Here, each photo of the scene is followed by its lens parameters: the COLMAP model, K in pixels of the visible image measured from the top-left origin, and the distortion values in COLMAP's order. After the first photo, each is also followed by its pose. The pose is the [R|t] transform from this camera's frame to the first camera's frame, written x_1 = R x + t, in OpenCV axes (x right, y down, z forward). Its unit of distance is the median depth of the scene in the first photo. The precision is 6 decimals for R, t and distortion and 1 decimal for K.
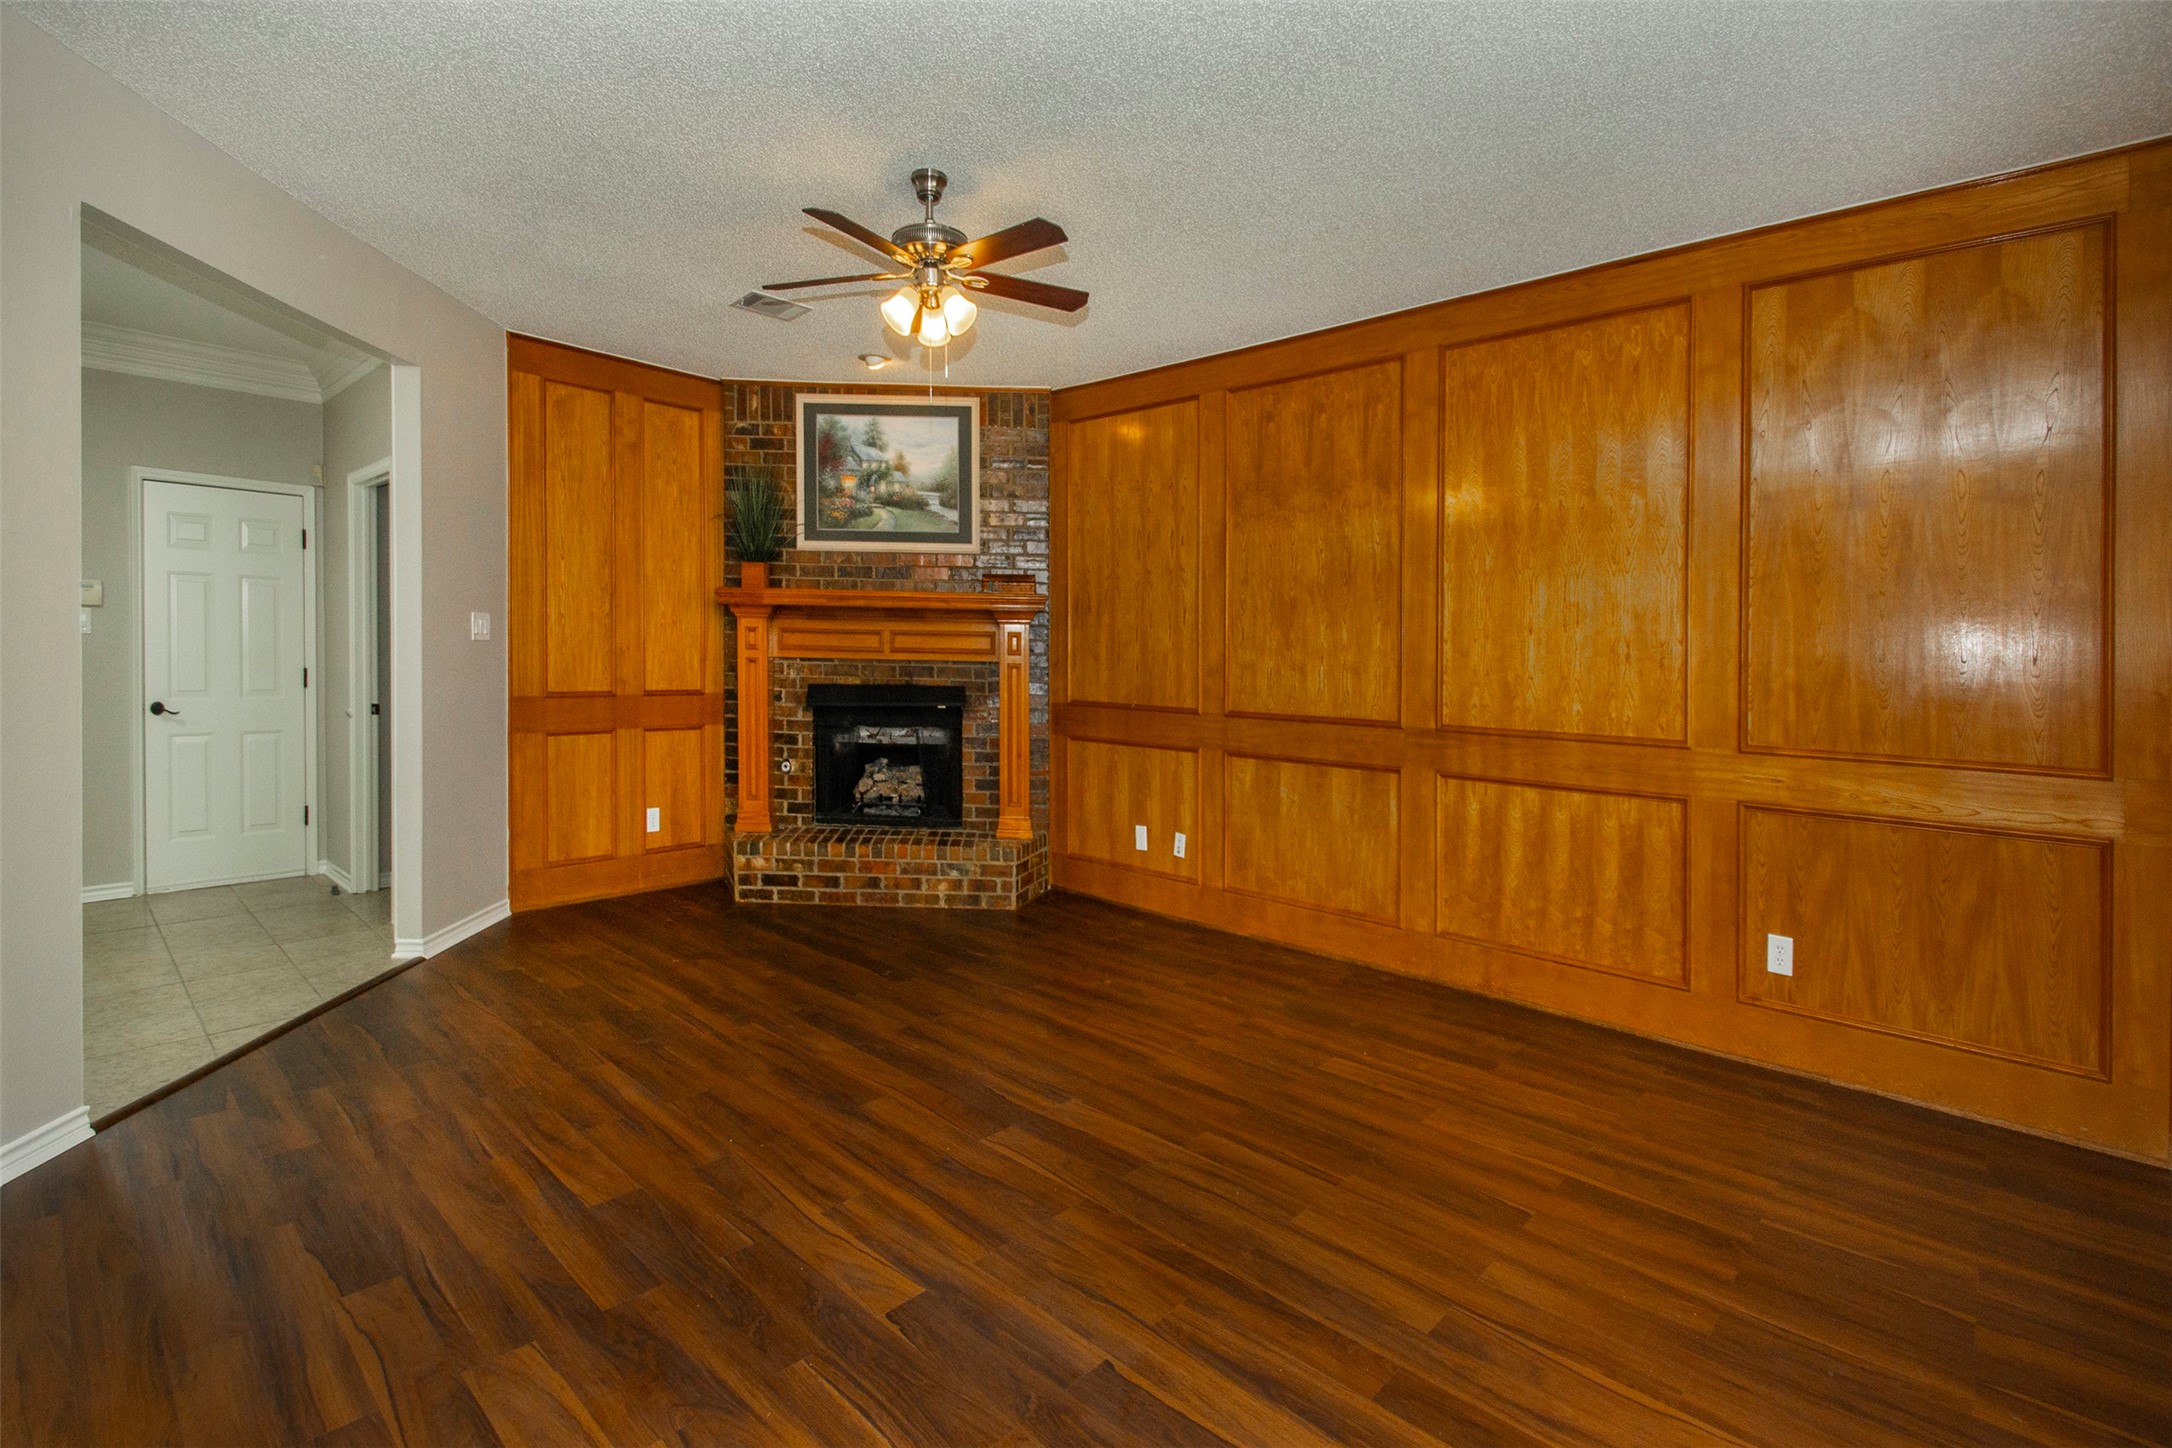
lens RADIAL K [[938.2, 0, 867.1], [0, 938.2, 698.1], [0, 0, 1]] dist [-0.018100, -0.000063]
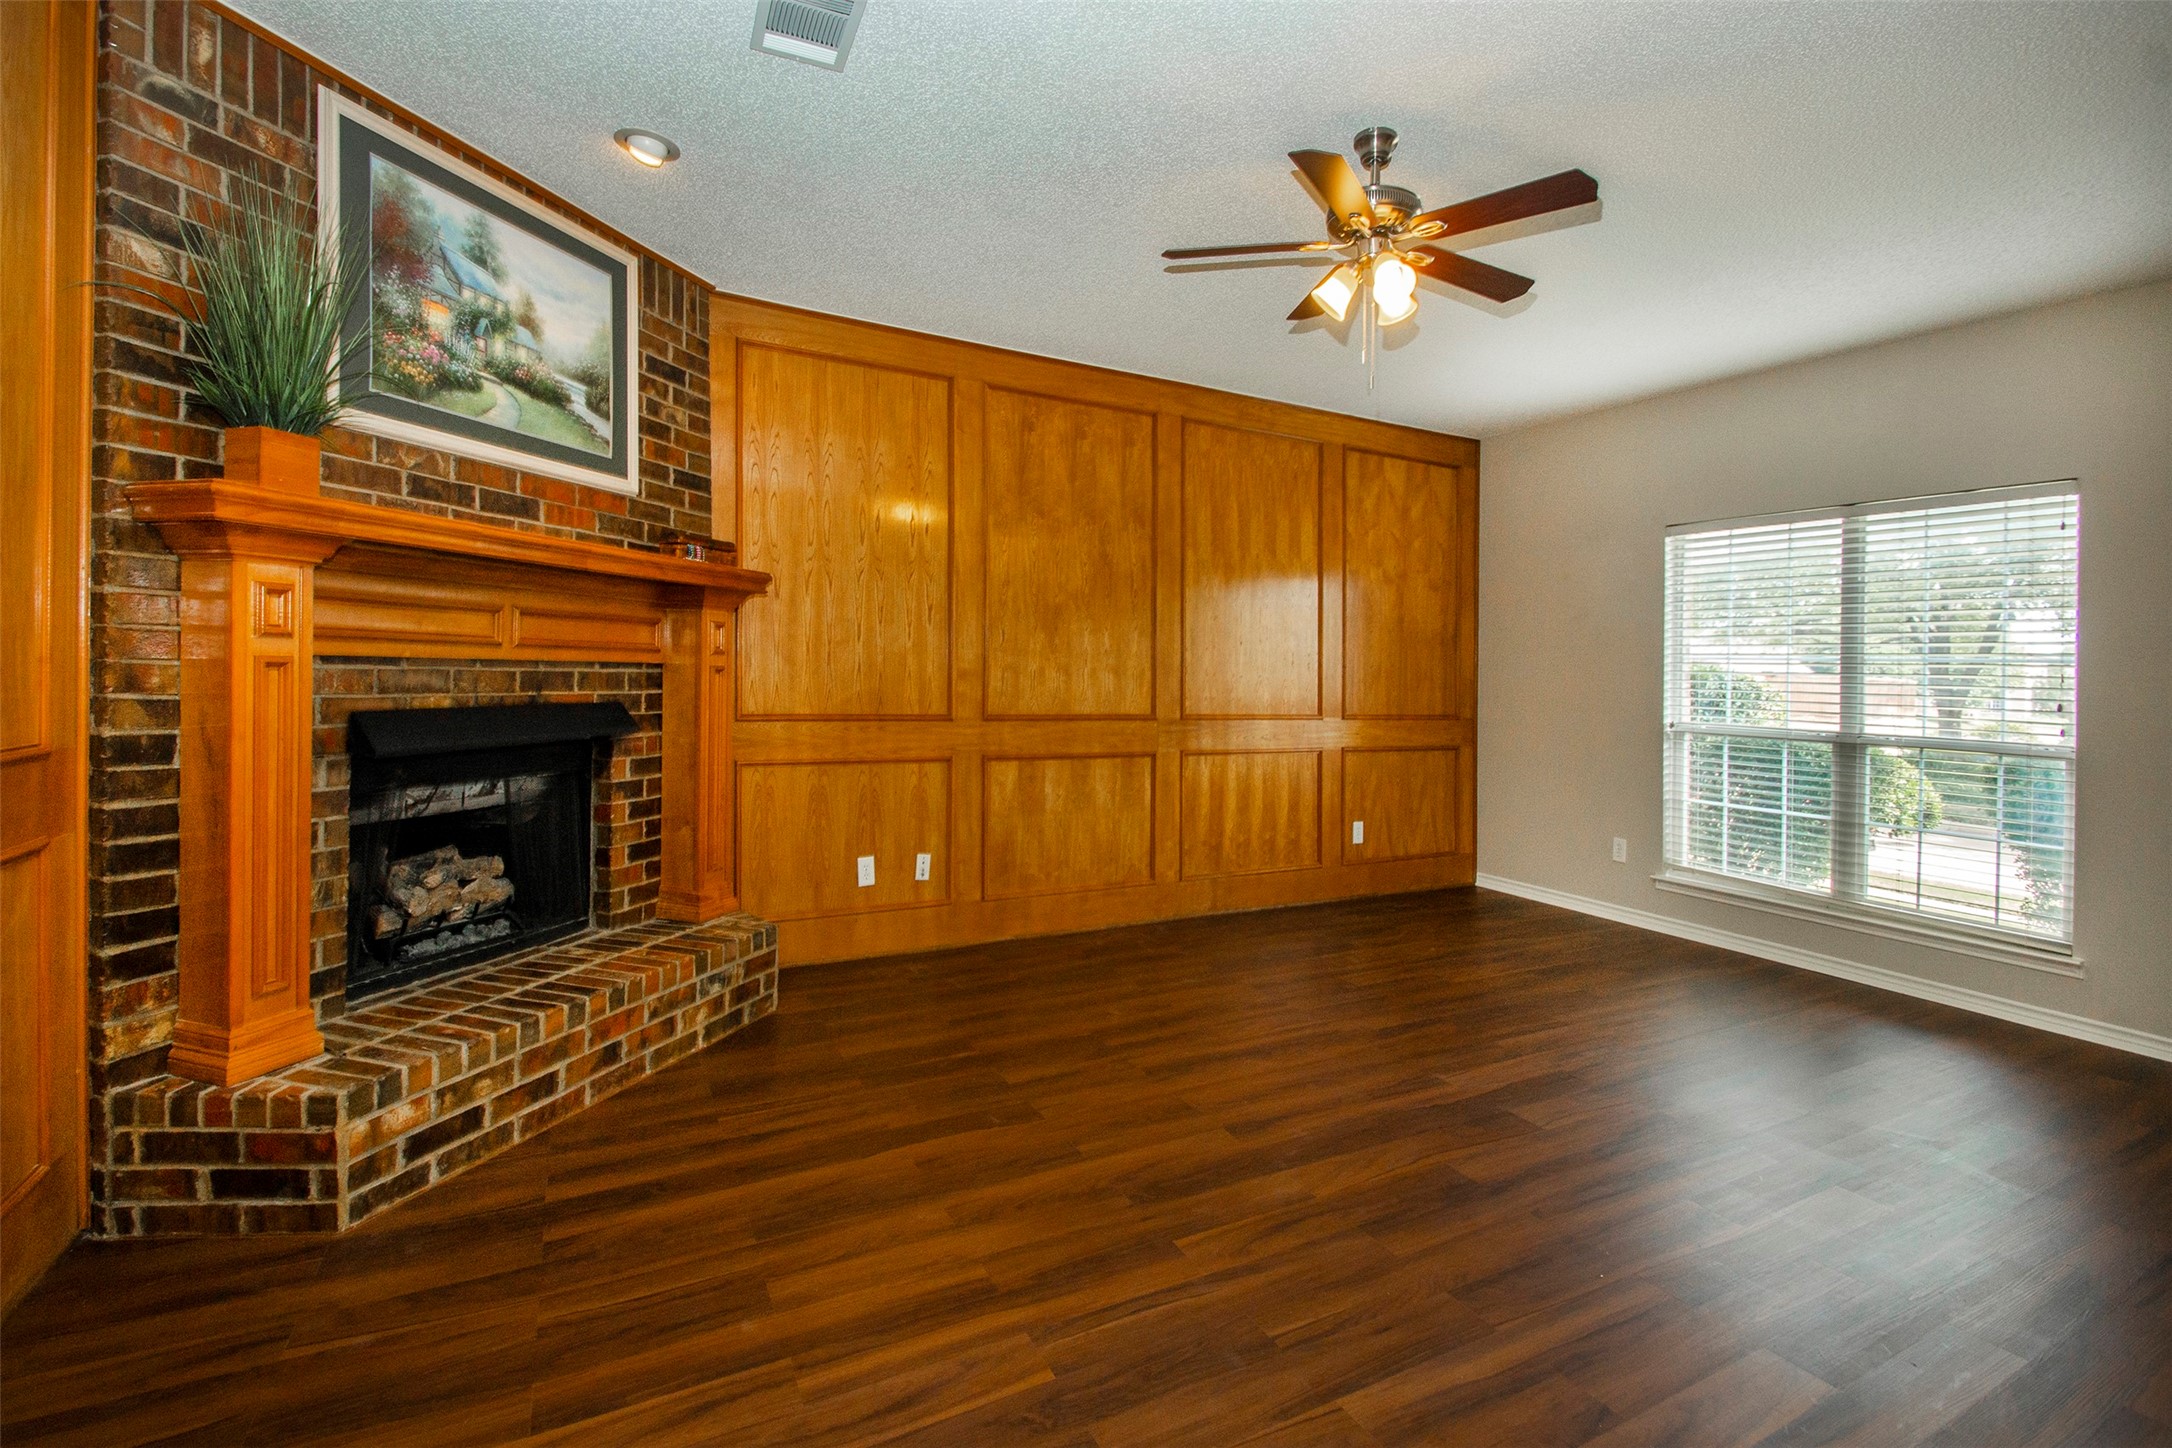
lens RADIAL K [[982.1, 0, 1082.8], [0, 982.1, 666.7], [0, 0, 1]] dist [0.017958, -0.019002]
pose [[0.226876, -0.008939, 0.973883, -0.501193], [0.029473, 0.999563, 0.002309, -0.030185], [-0.973478, 0.028179, 0.227040, 0.574202]]
